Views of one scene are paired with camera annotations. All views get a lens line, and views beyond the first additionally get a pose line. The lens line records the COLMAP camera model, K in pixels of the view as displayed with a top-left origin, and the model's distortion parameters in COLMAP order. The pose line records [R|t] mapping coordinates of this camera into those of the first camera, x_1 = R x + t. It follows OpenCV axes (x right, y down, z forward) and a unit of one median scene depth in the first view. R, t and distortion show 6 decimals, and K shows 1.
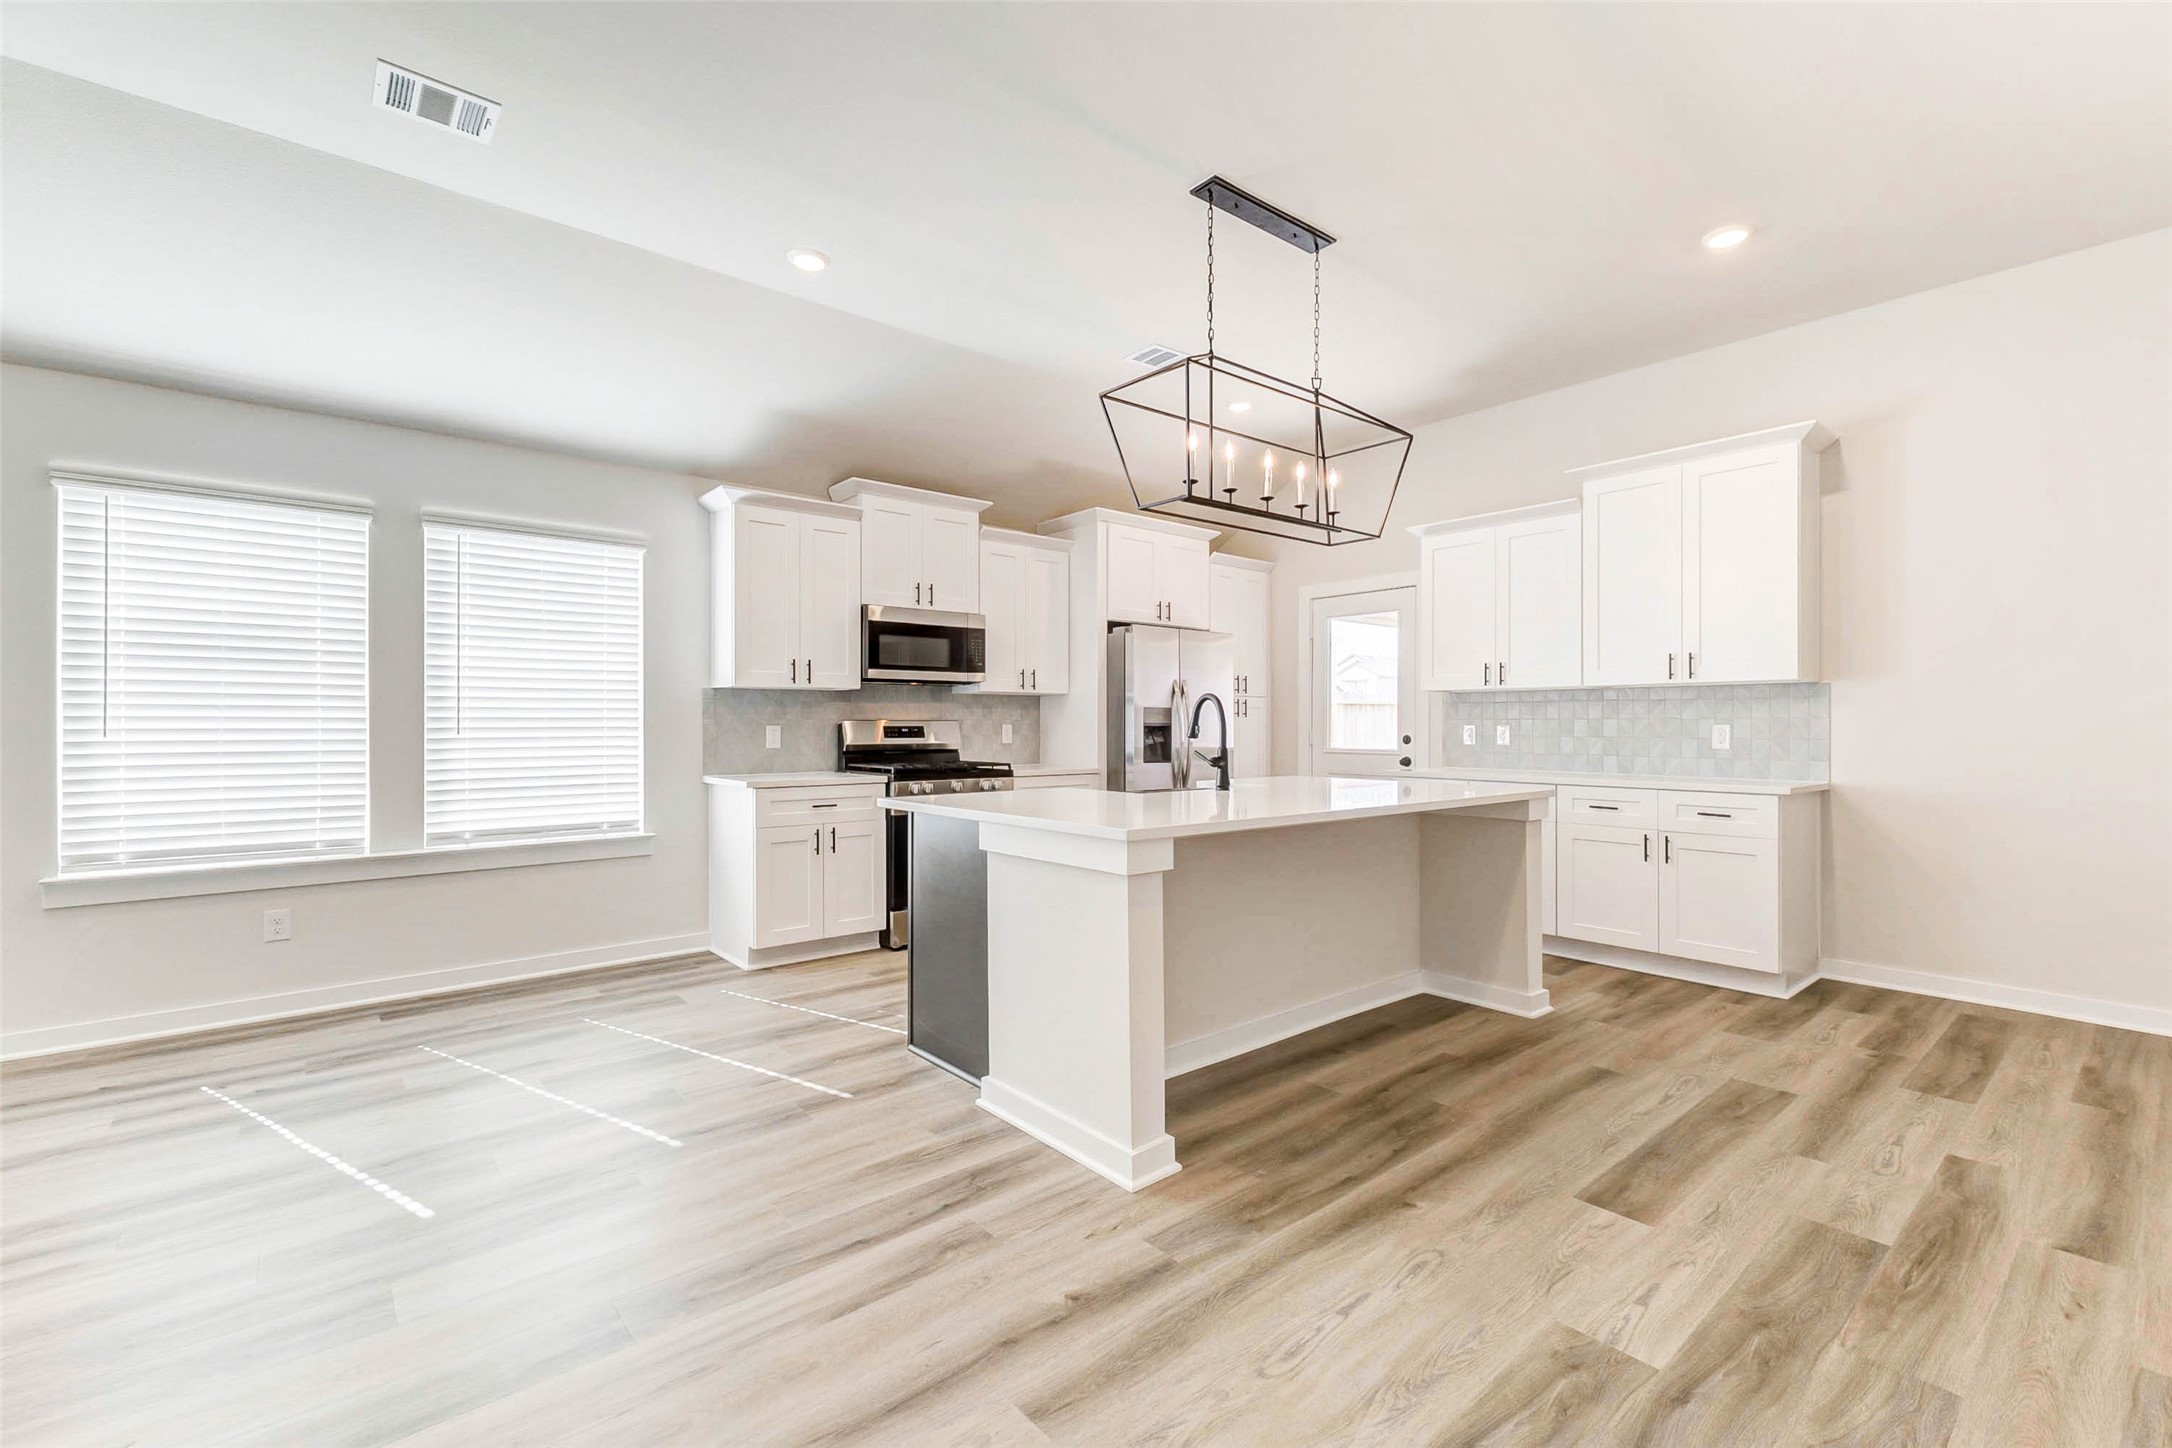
lens RADIAL K [[941.5, 0, 1084.4], [0, 941.5, 720.5], [0, 0, 1]] dist [0.005795, -0.001340]
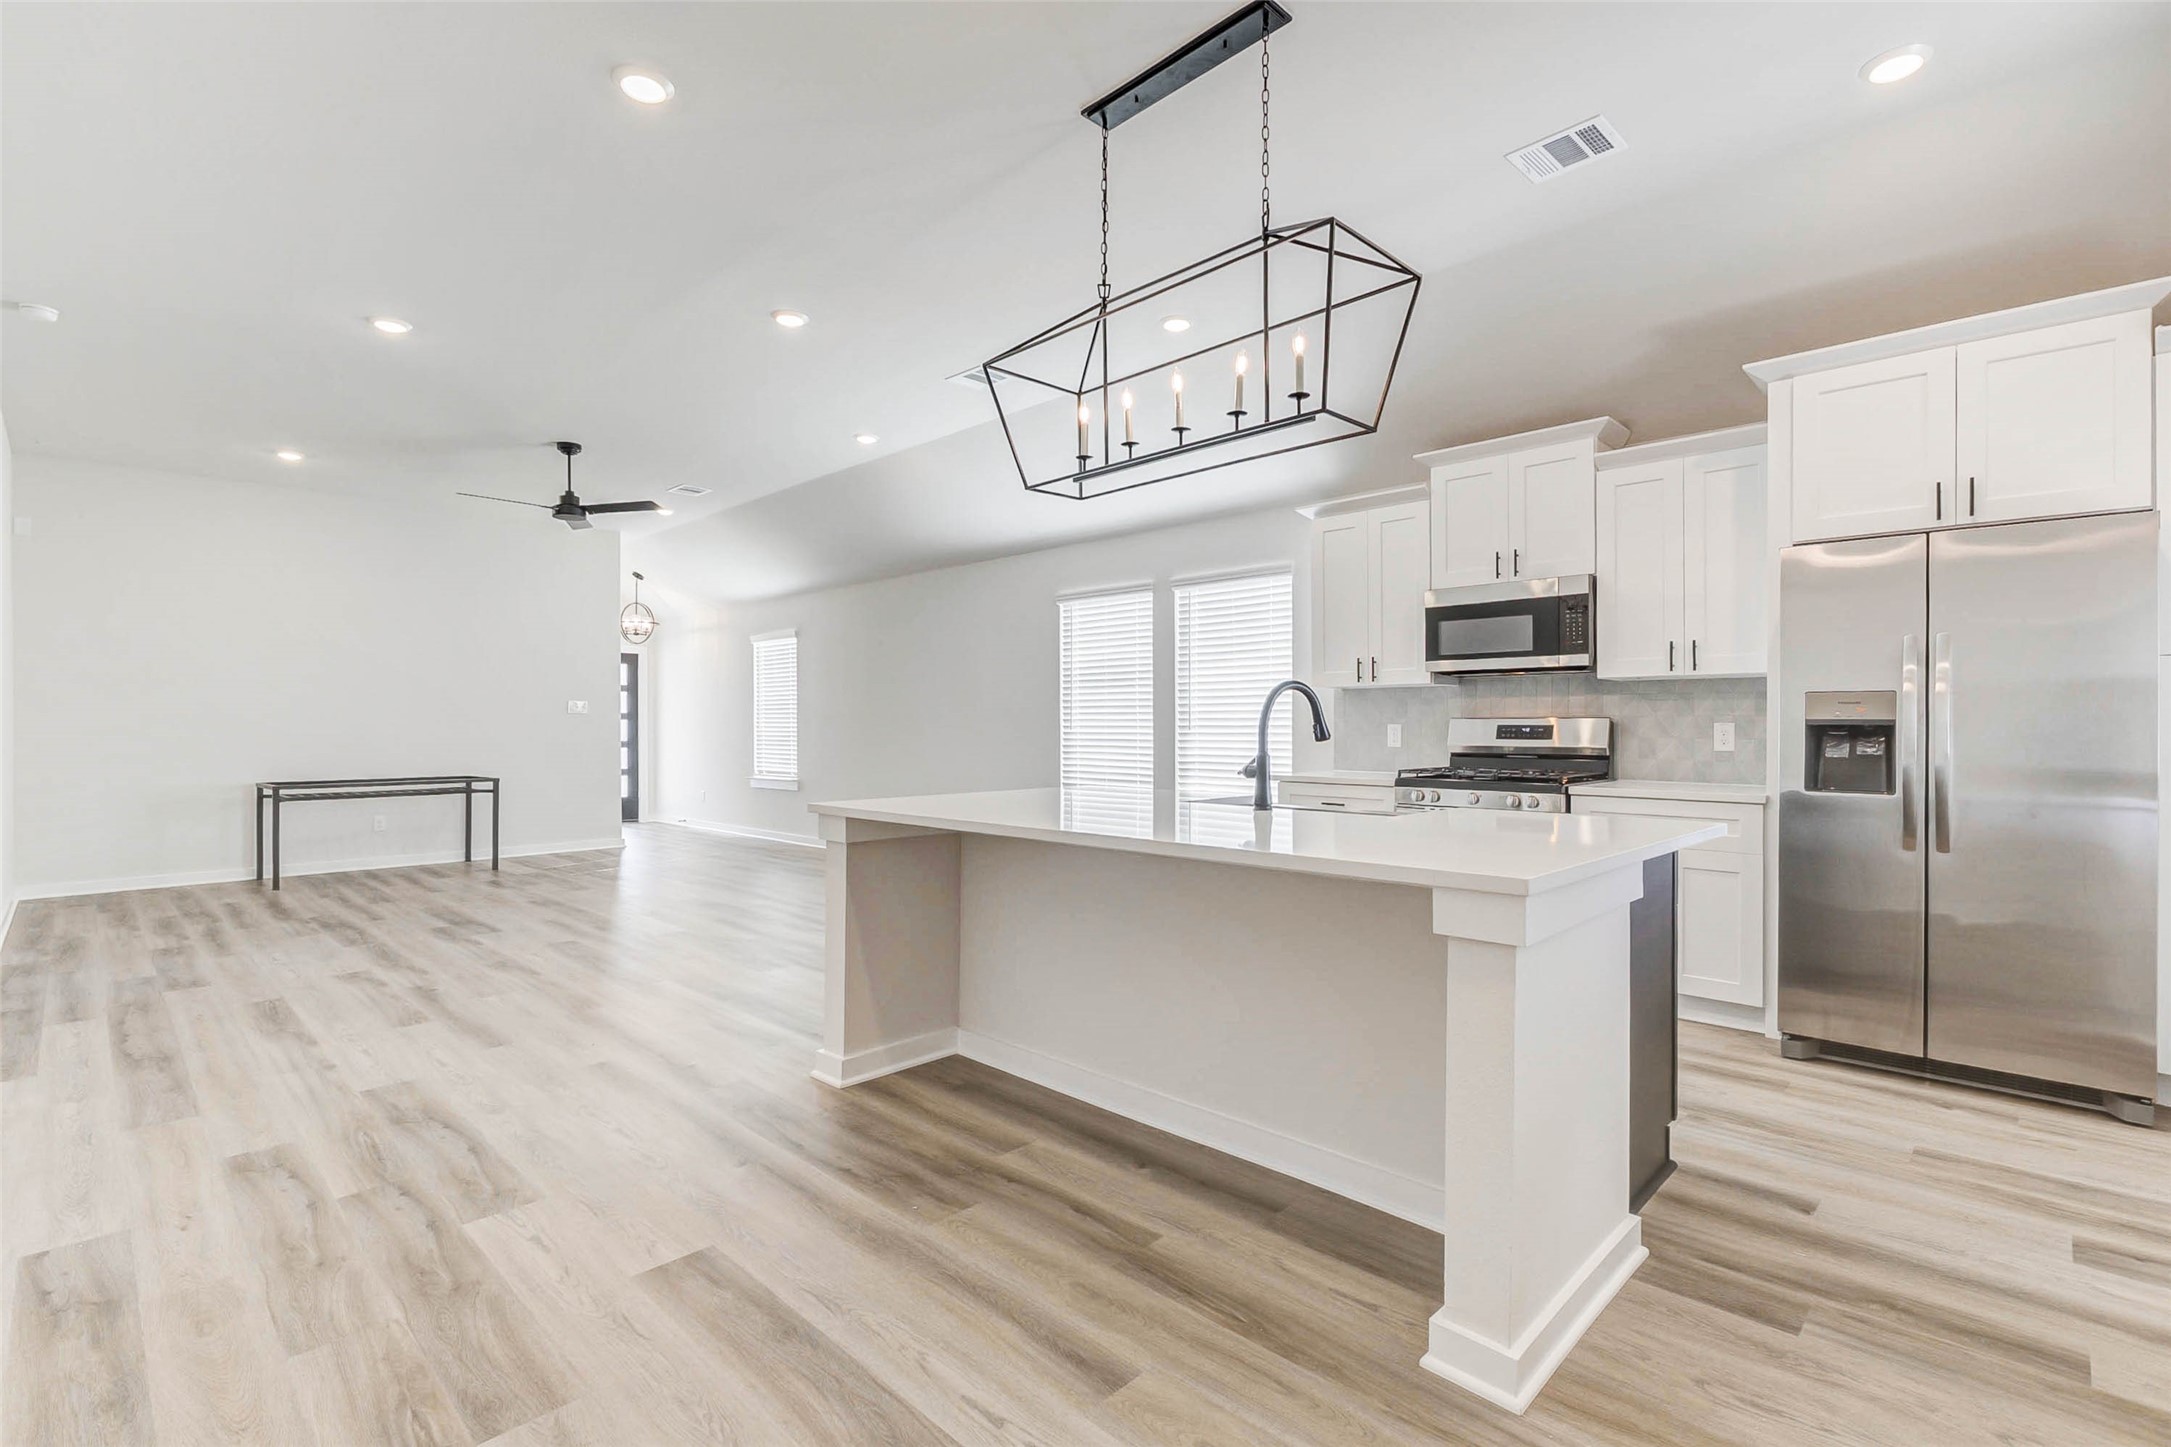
lens RADIAL K [[988.7, 0, 1072.1], [0, 988.7, 727.3], [0, 0, 1]] dist [-0.002440, 0.000657]
pose [[0.091602, 0.002511, -0.995793, 1.075793], [0.005799, 0.999979, 0.003055, 0.004791], [0.995779, -0.006055, 0.091585, 0.907927]]
